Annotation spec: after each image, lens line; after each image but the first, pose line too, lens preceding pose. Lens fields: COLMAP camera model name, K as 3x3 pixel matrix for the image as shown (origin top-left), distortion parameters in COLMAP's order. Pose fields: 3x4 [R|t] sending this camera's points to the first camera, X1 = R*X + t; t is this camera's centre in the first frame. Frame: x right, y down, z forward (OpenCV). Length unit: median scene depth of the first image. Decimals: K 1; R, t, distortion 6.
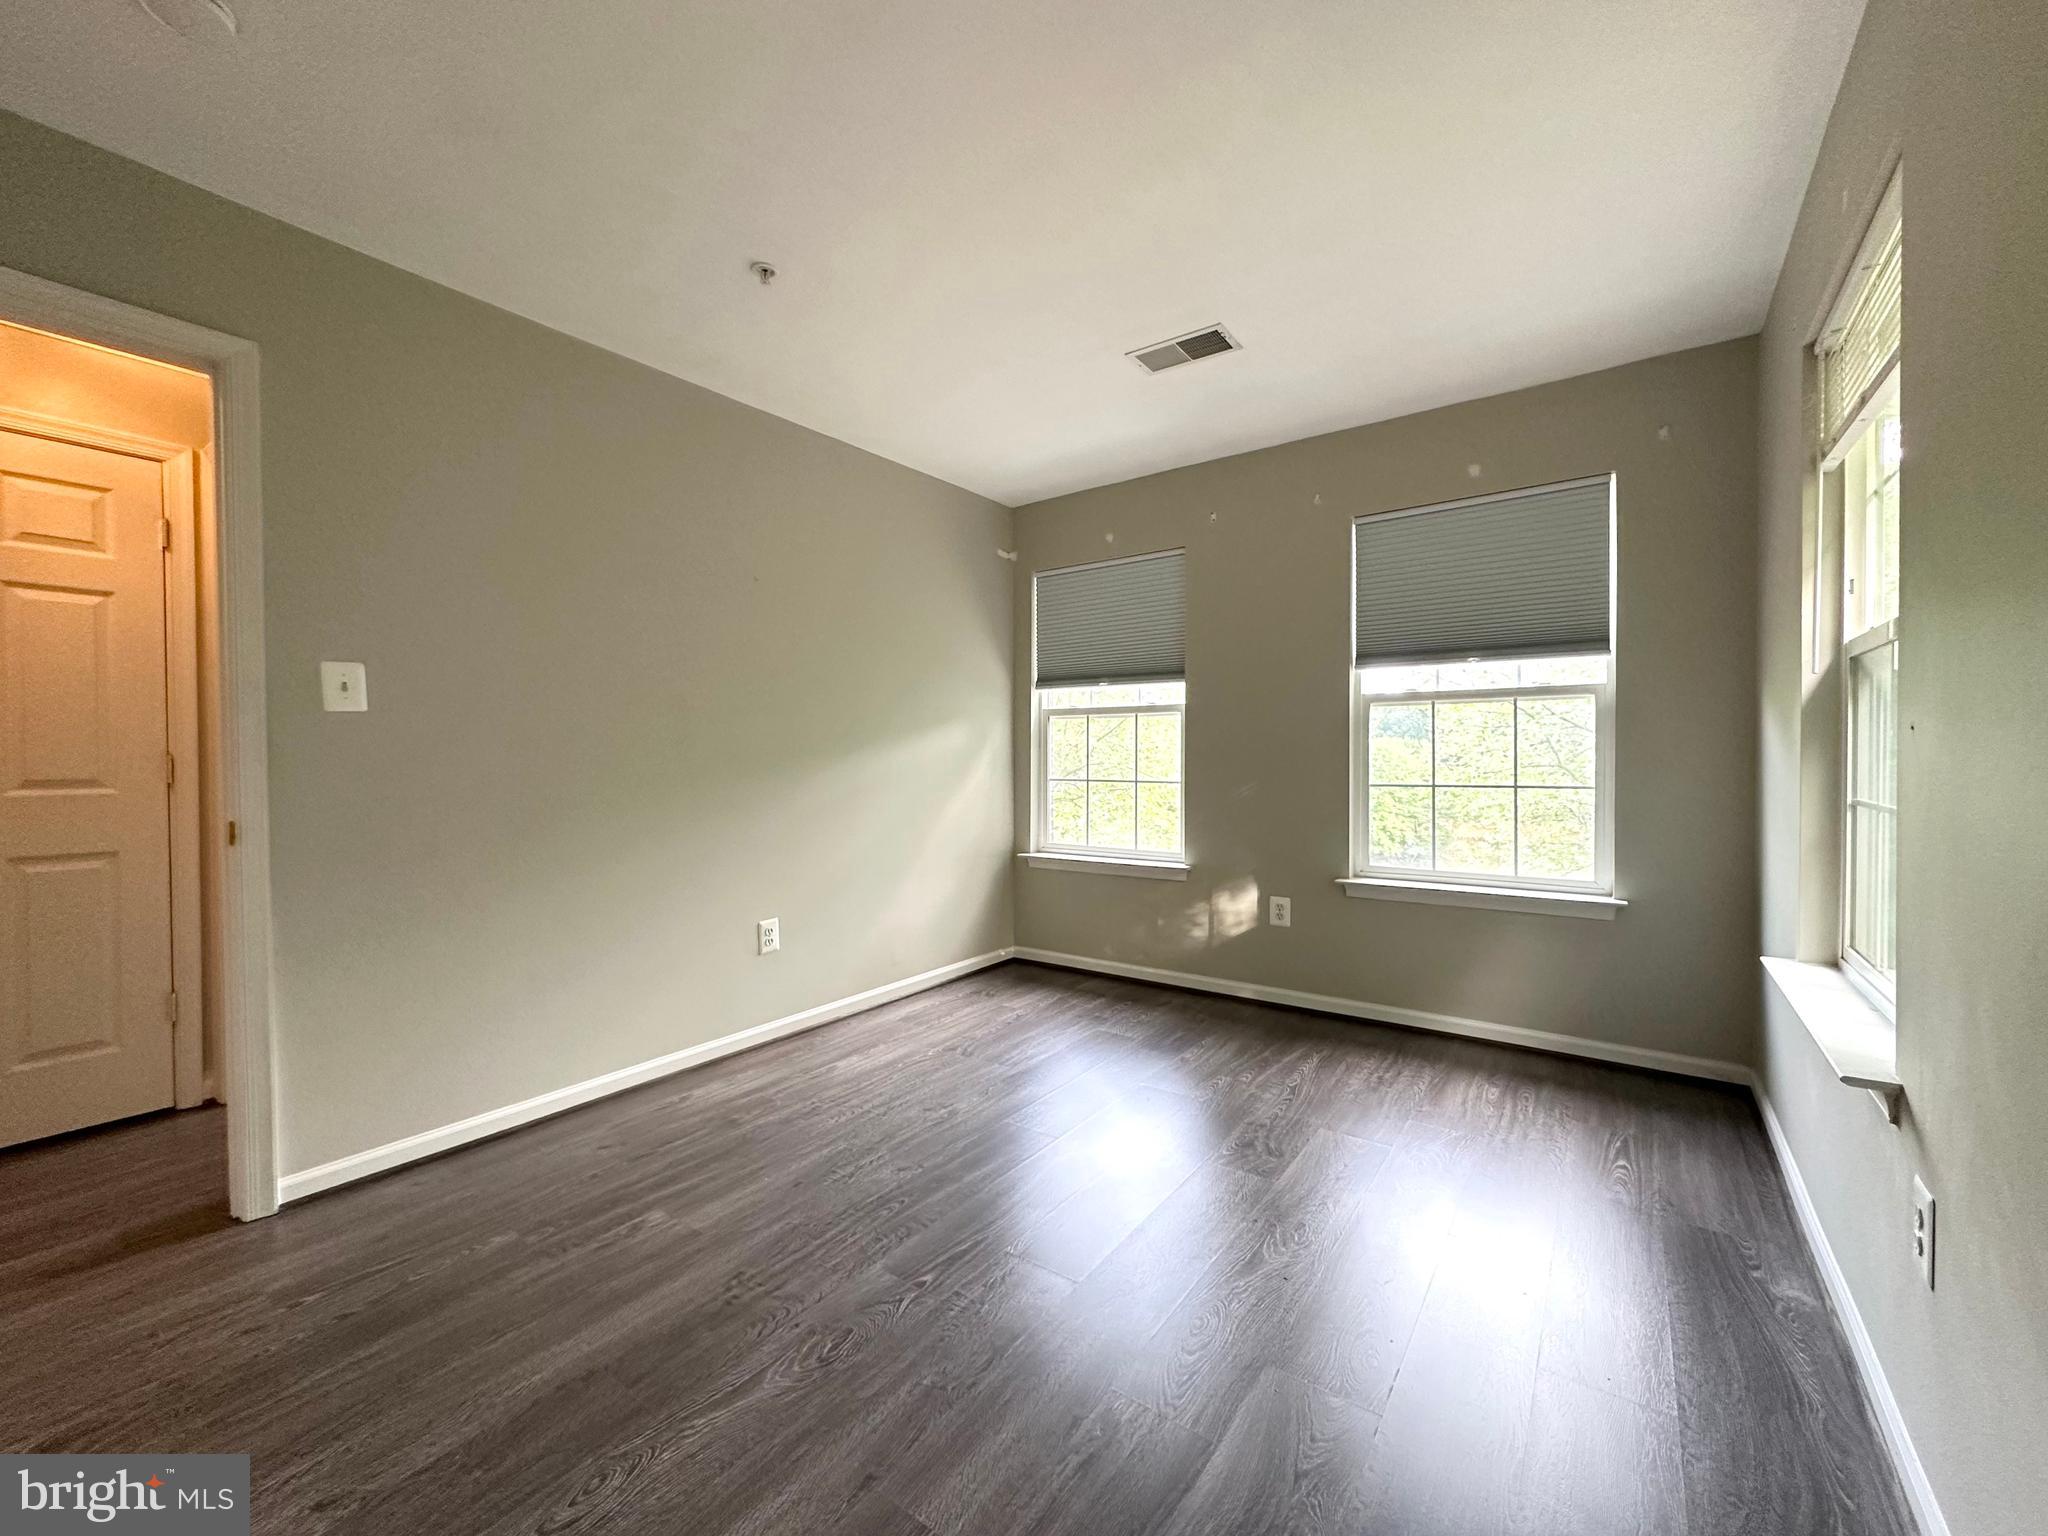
lens RADIAL K [[816.4, 0, 1023.0], [0, 816.4, 768.4], [0, 0, 1]] dist [-0.003457, 0.000446]
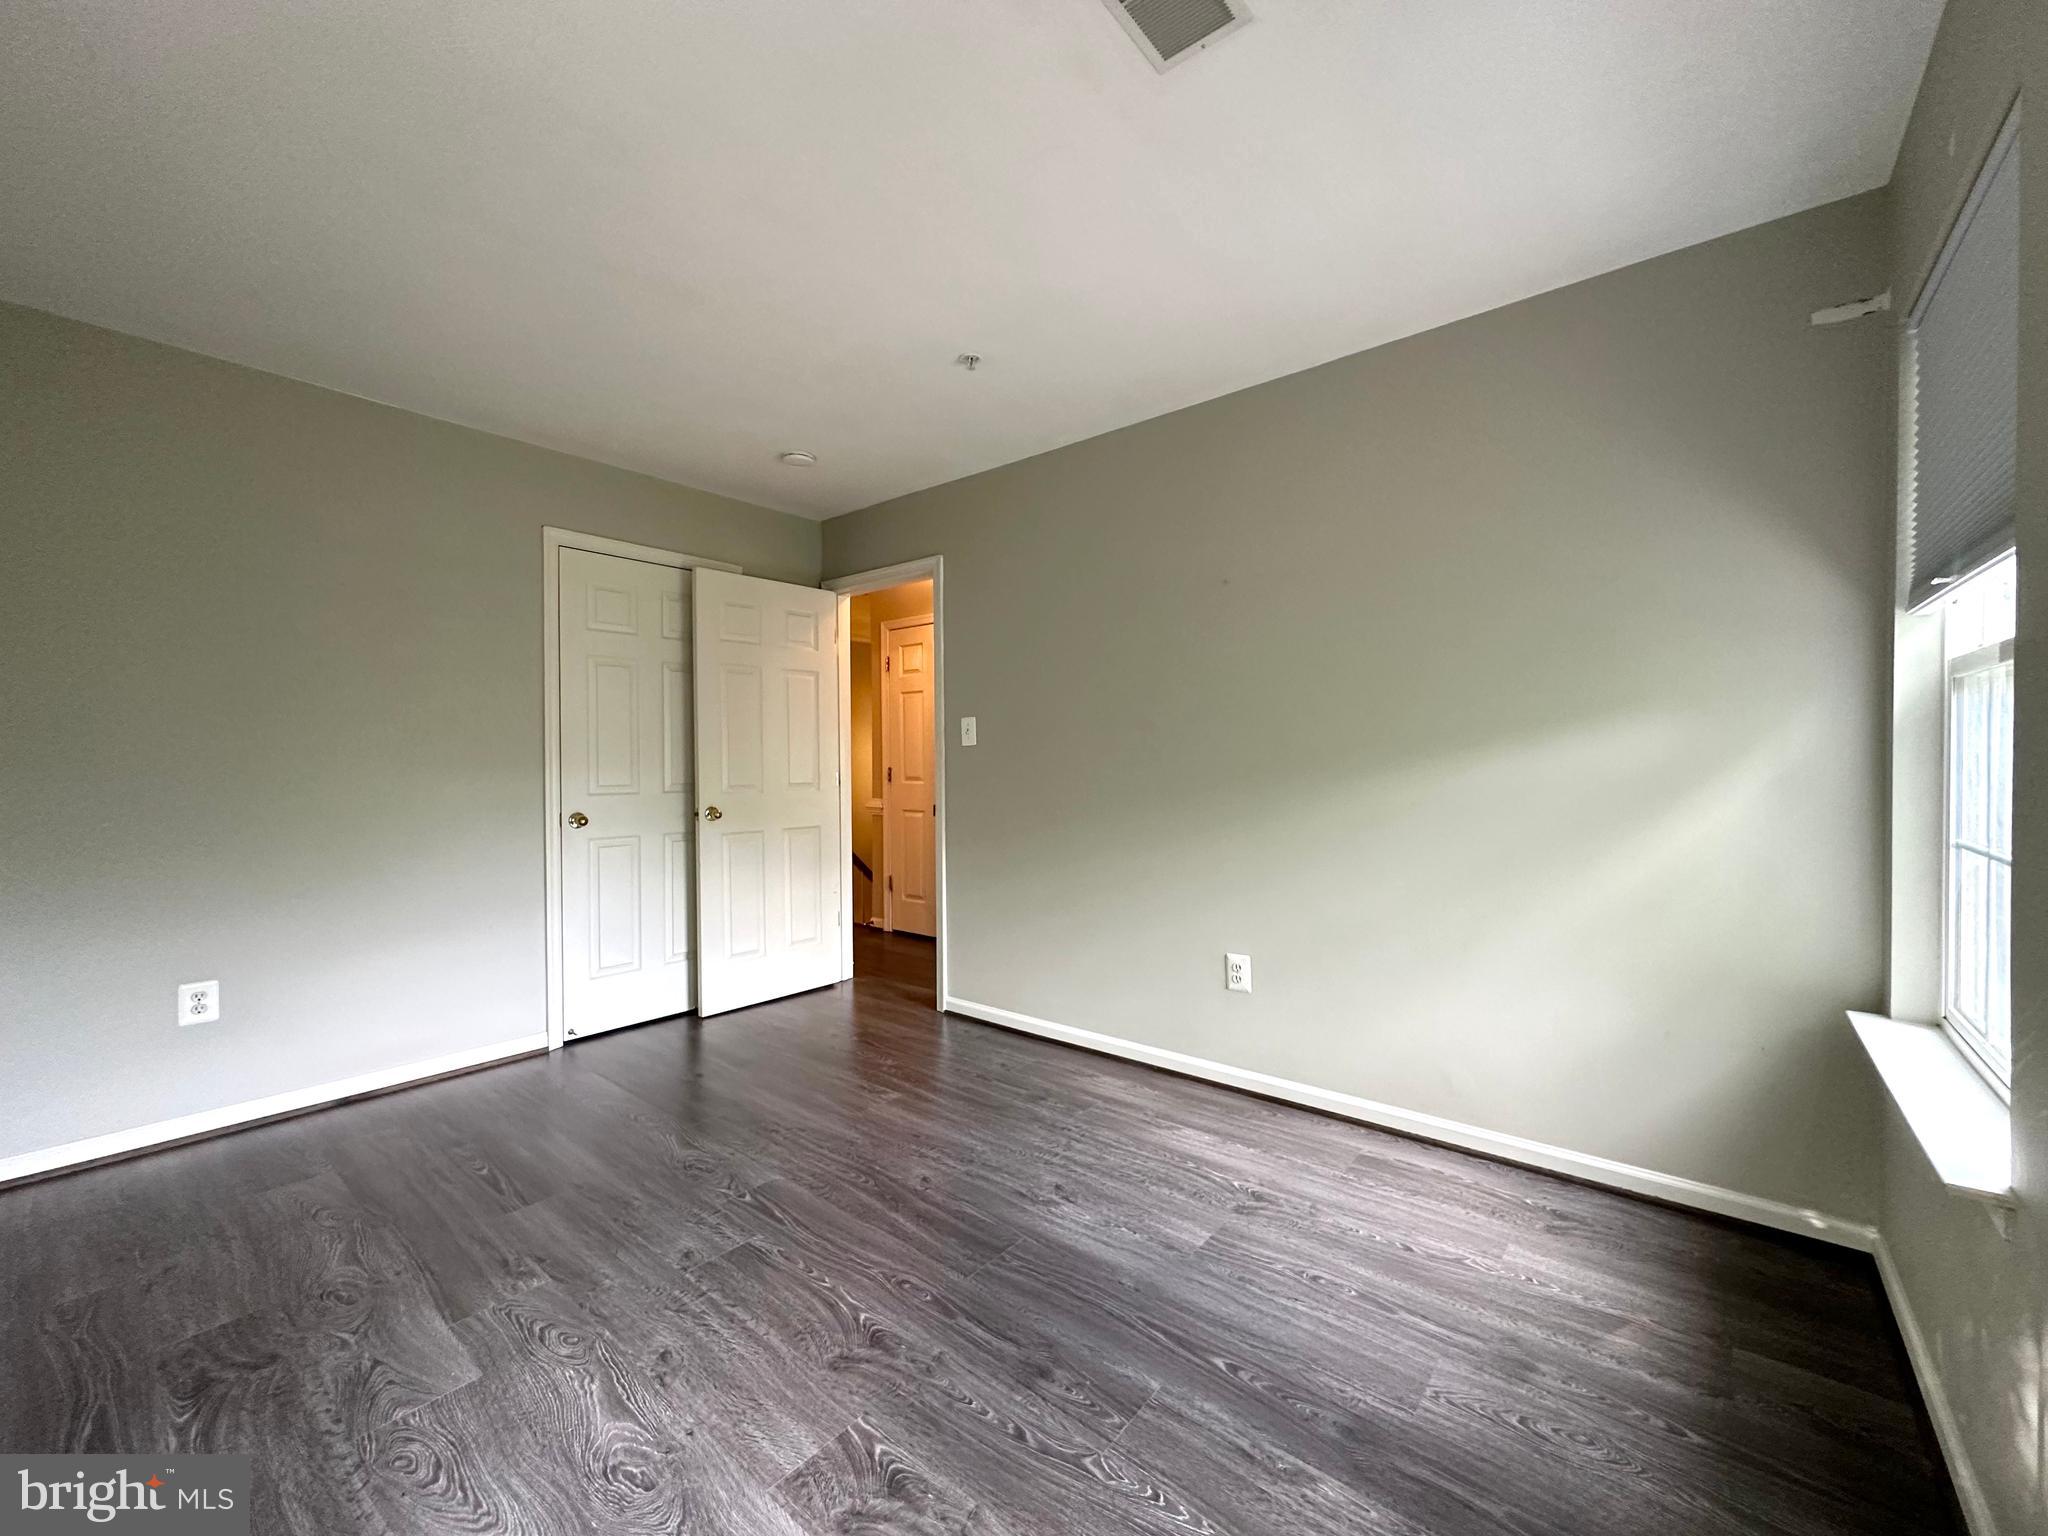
lens RADIAL K [[816.4, 0, 1023.0], [0, 816.4, 768.4], [0, 0, 1]] dist [-0.003457, 0.000446]
pose [[-0.052690, 0.011346, -0.998546, 0.581977], [-0.015095, 0.999812, 0.012157, -0.025295], [0.998497, 0.015714, -0.052509, 0.790391]]
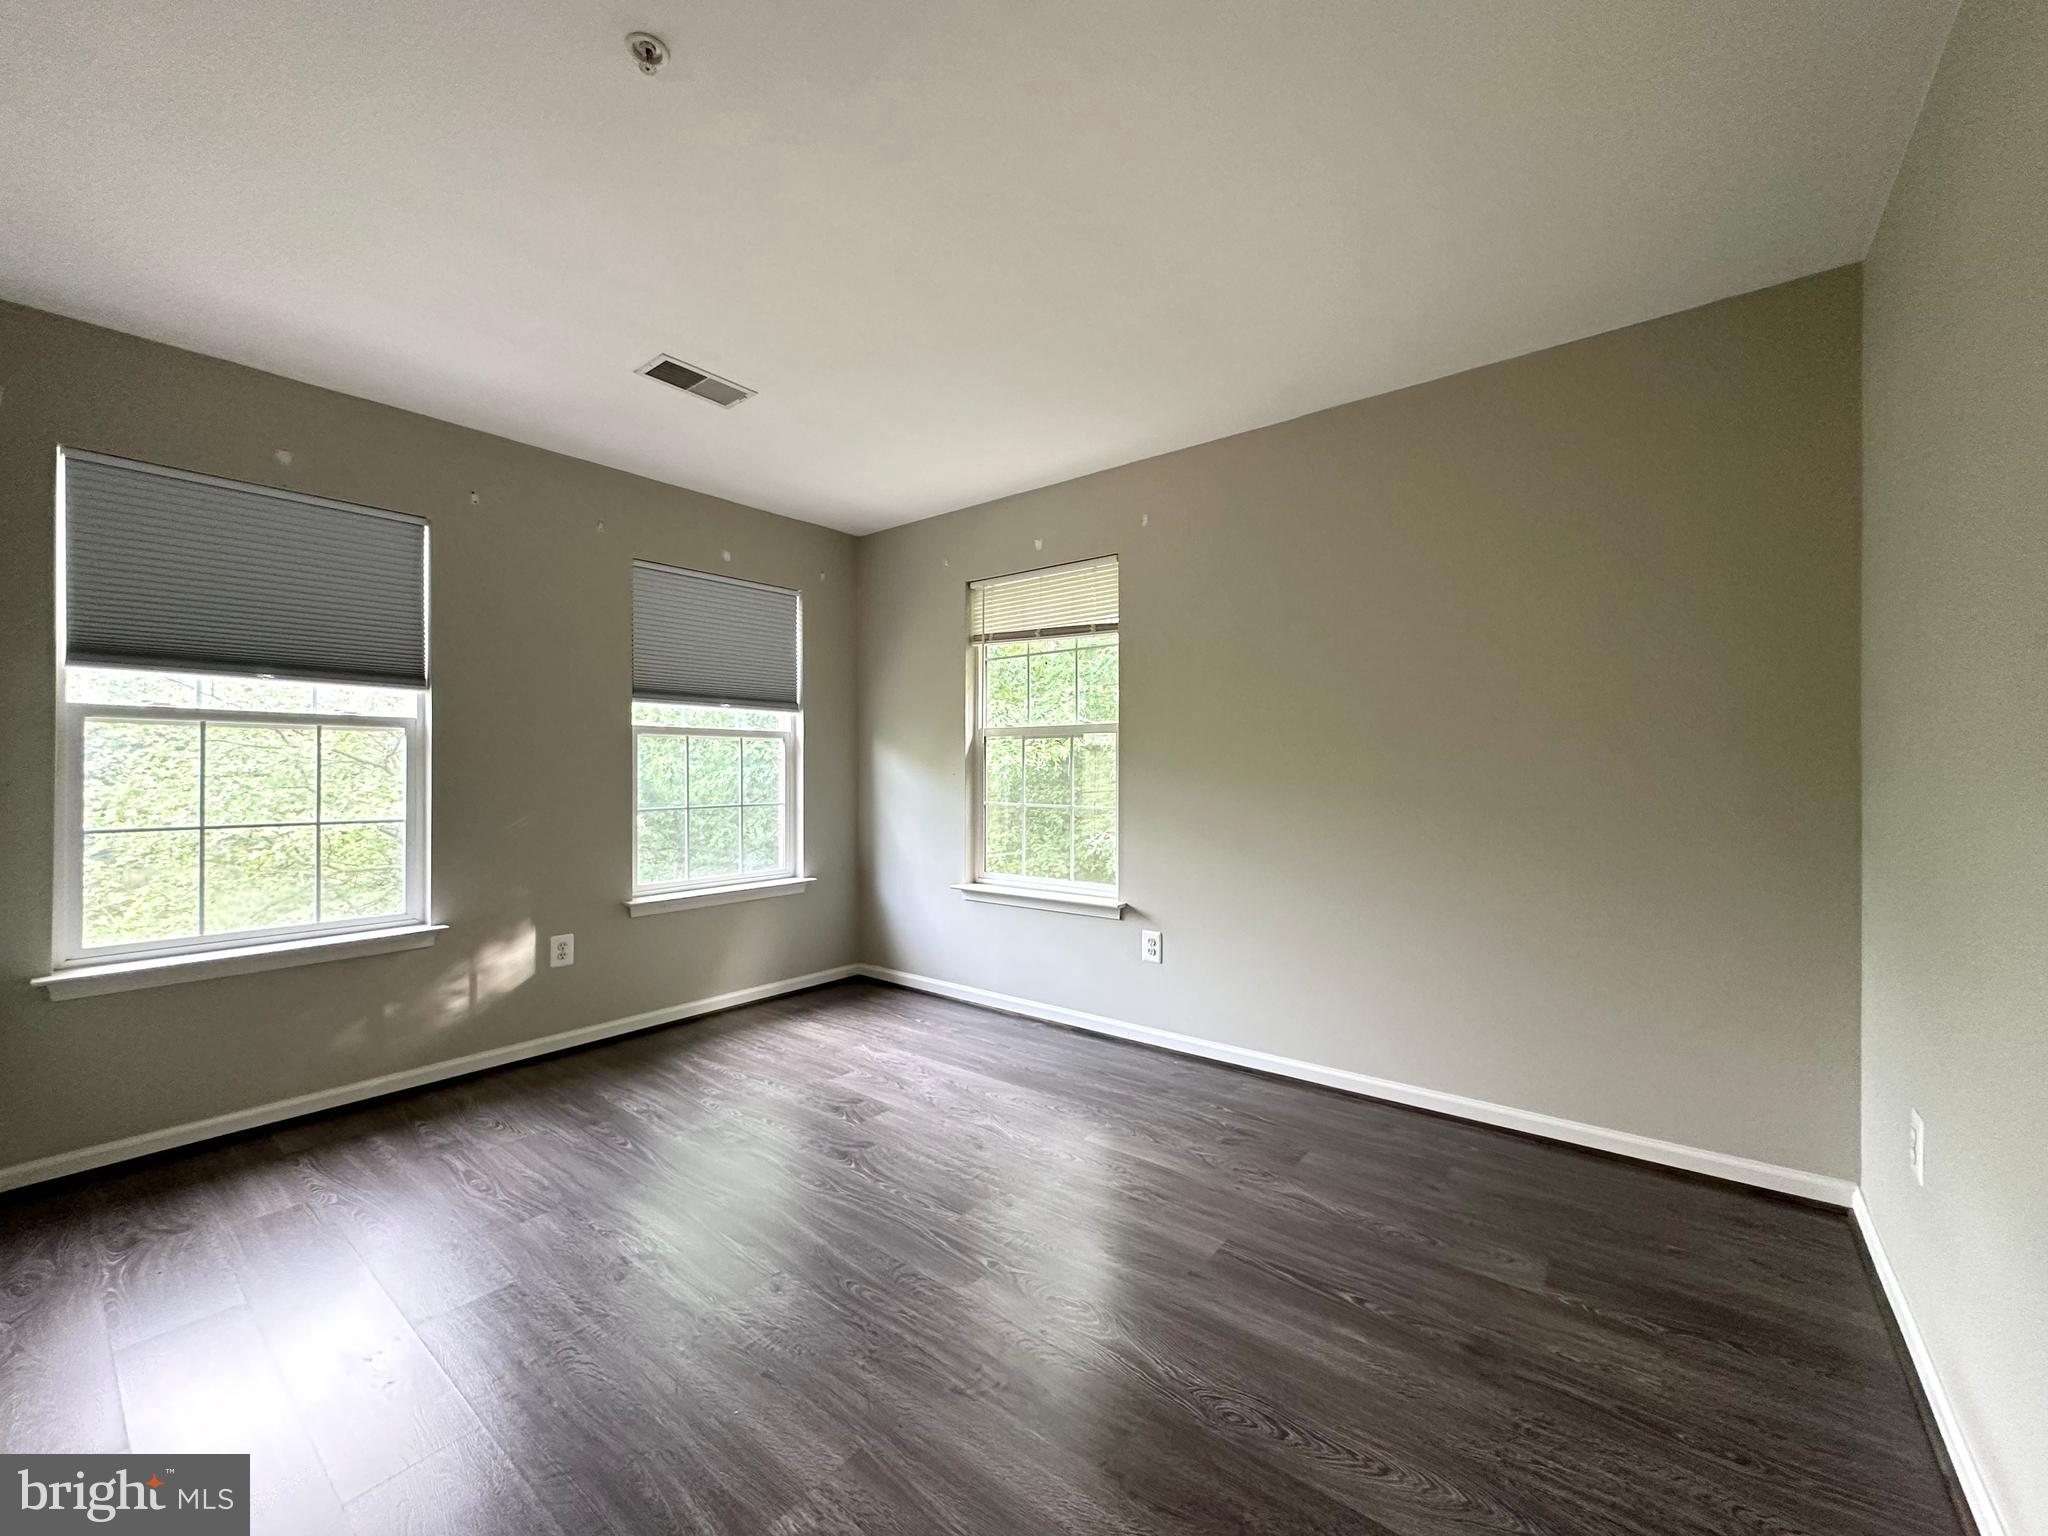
lens RADIAL K [[814.9, 0, 1005.9], [0, 814.9, 746.3], [0, 0, 1]] dist [-0.000963, -0.000071]
pose [[0.054325, 0.041568, 0.997658, -0.655150], [0.029370, 0.998634, -0.043208, -0.003084], [-0.998091, 0.031649, 0.053029, 0.480615]]
